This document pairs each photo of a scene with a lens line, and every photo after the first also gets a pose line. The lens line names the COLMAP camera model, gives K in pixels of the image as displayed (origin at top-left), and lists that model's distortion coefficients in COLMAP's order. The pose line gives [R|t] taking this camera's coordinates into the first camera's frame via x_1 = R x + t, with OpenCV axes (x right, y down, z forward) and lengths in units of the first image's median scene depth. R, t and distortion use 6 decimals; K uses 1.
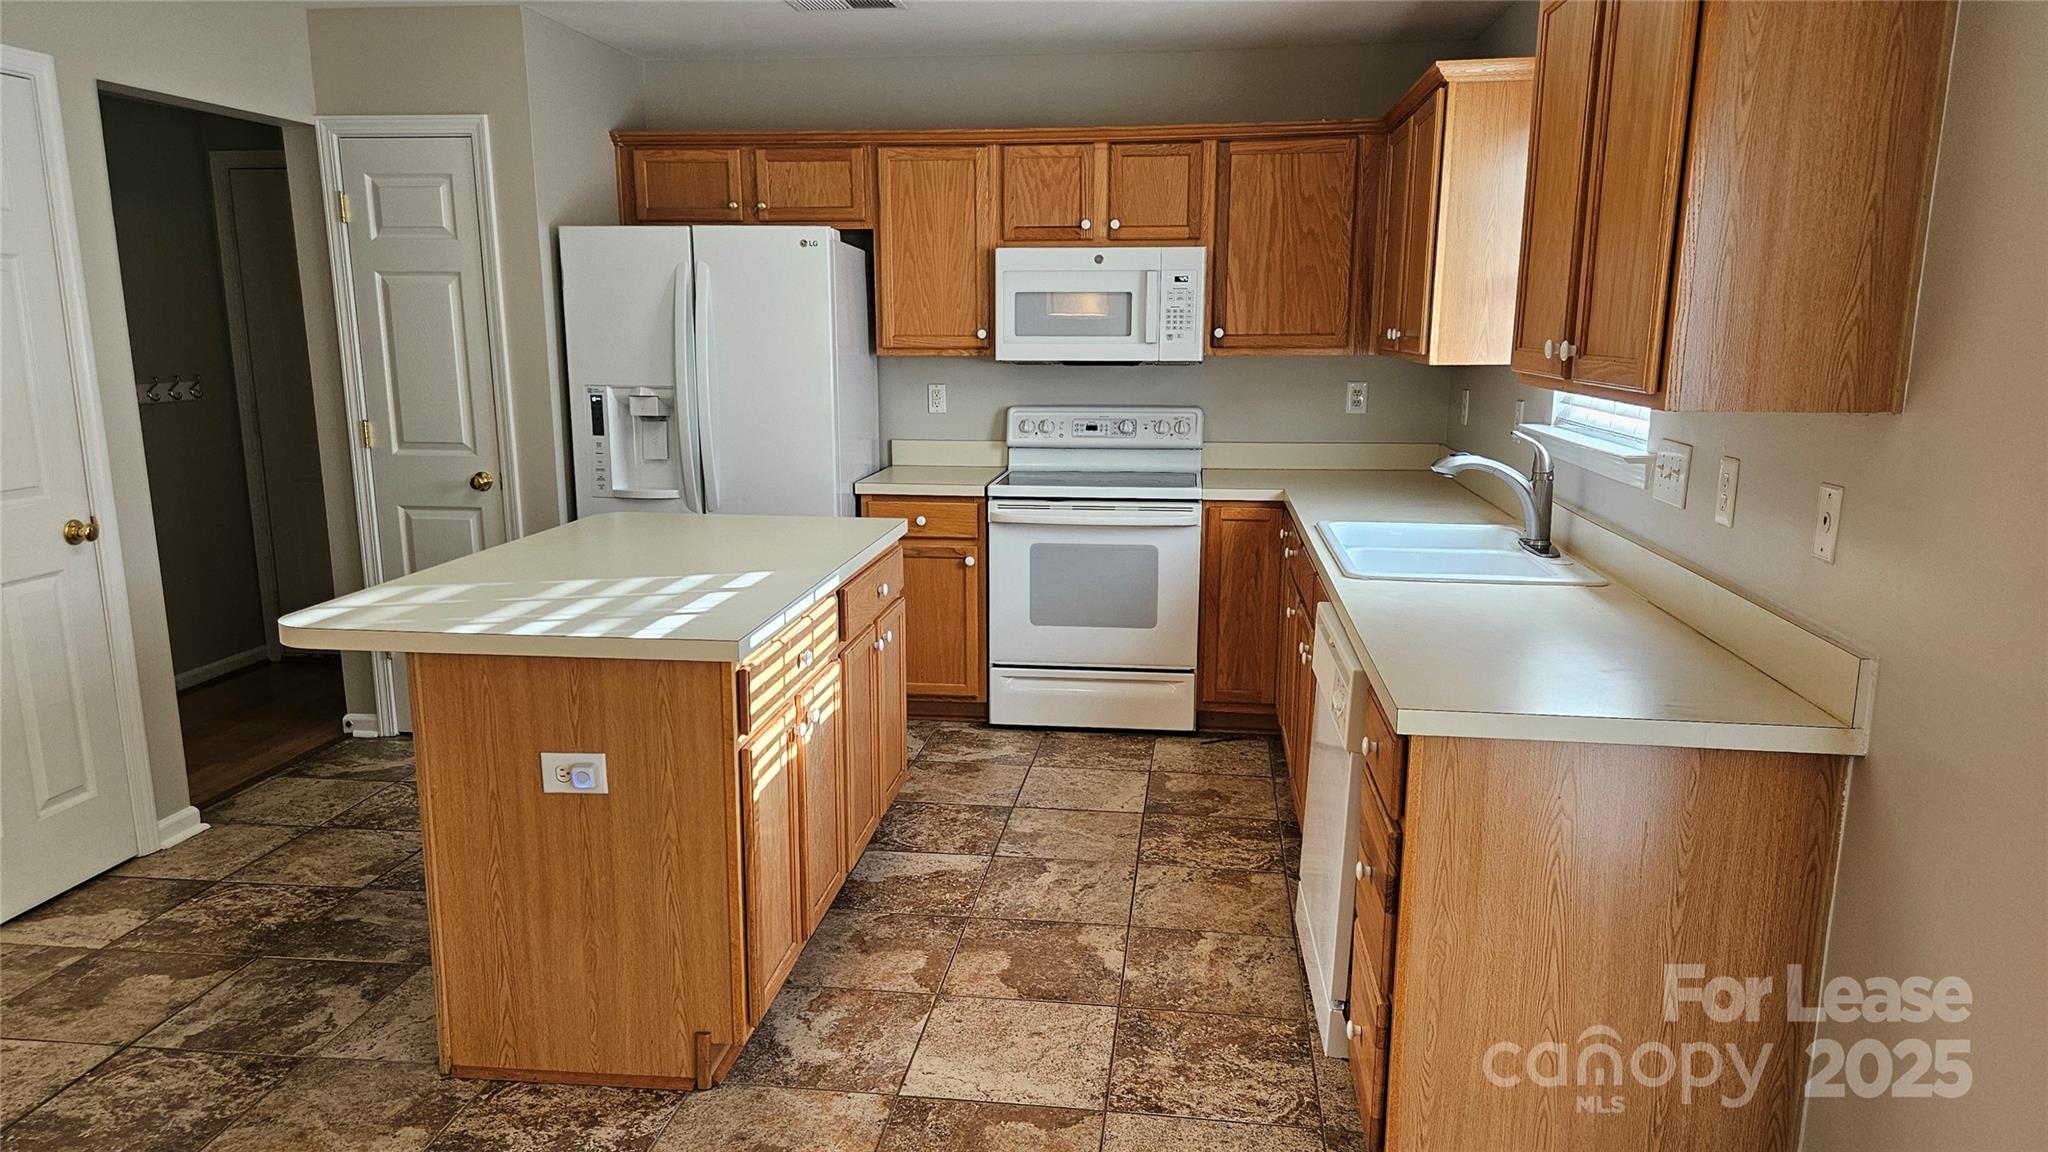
lens RADIAL K [[1390.4, 0, 1012.7], [0, 1390.4, 594.4], [0, 0, 1]] dist [0.072055, -0.011654]
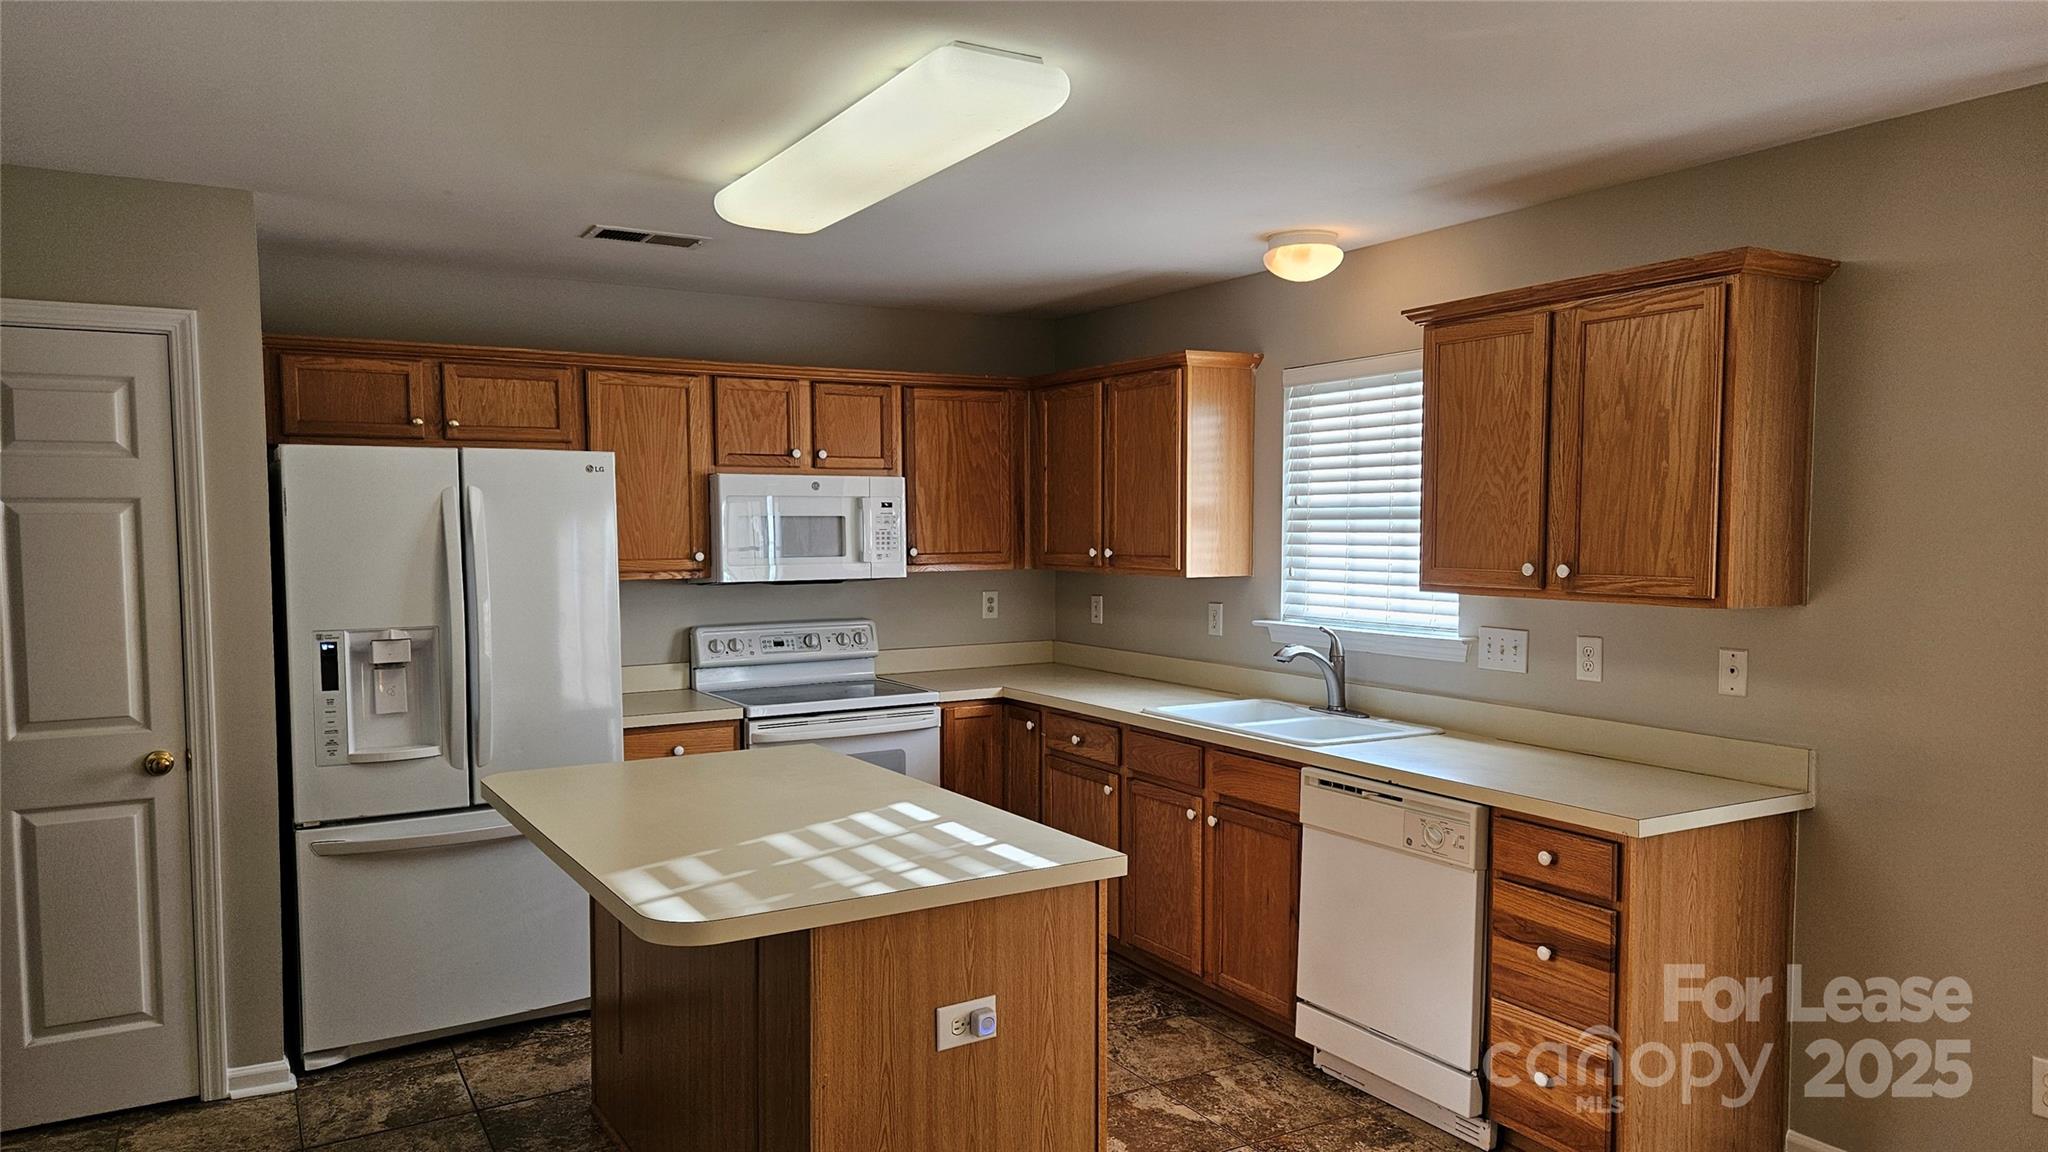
lens RADIAL K [[1390.4, 0, 1014.8], [0, 1390.4, 587.3], [0, 0, 1]] dist [0.072055, -0.011654]
pose [[0.787543, -0.035337, 0.615246, -0.478897], [0.124639, 0.986856, -0.102864, -0.036591], [-0.603524, 0.157694, 0.781595, 0.093918]]
